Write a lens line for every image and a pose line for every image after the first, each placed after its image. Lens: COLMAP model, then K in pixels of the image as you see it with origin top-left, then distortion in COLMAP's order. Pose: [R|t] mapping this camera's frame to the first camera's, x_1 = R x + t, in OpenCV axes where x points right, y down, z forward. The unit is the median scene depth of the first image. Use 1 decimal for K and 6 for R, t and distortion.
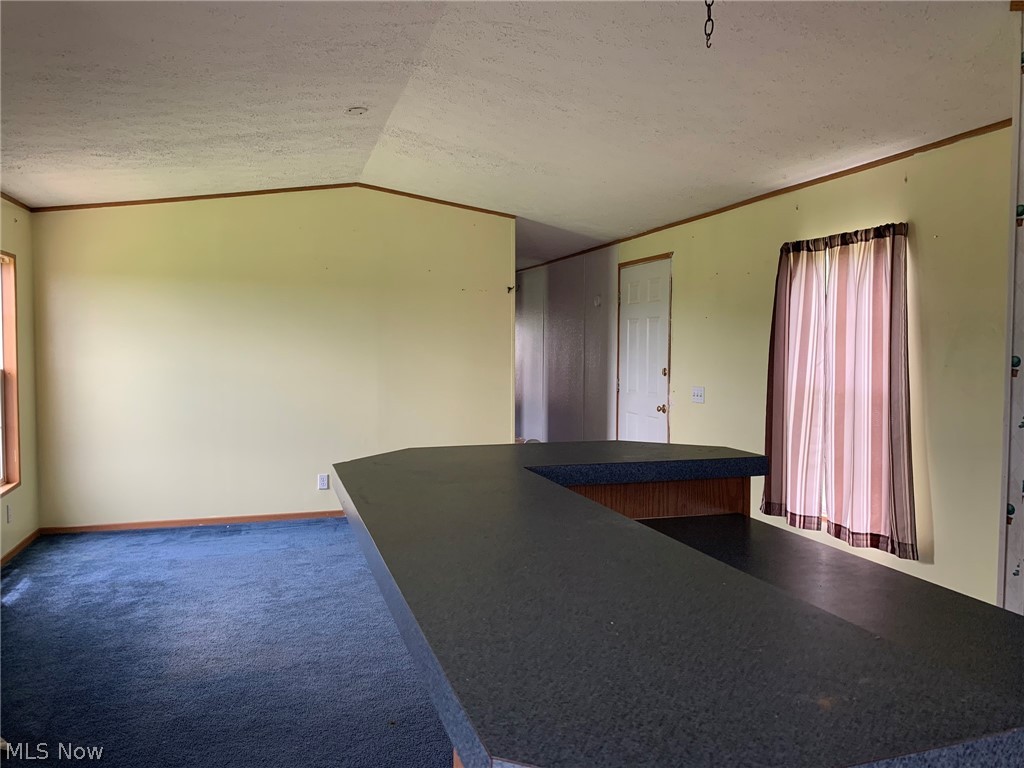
lens RADIAL K [[770.8, 0, 496.9], [0, 770.8, 381.9], [0, 0, 1]] dist [0.039969, -0.044099]
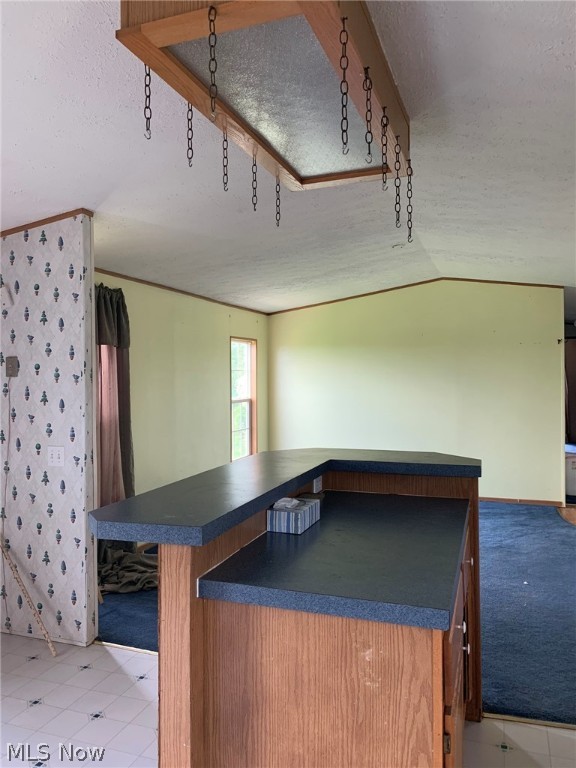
lens RADIAL K [[578.1, 0, 288.0], [0, 578.1, 384.0], [0, 0, 1]] dist [0.039969, -0.044099]
pose [[0.806699, -0.004325, -0.590947, 0.291314], [-0.016408, 0.999424, -0.029713, -0.011652], [0.590735, 0.033666, 0.806163, -0.106782]]
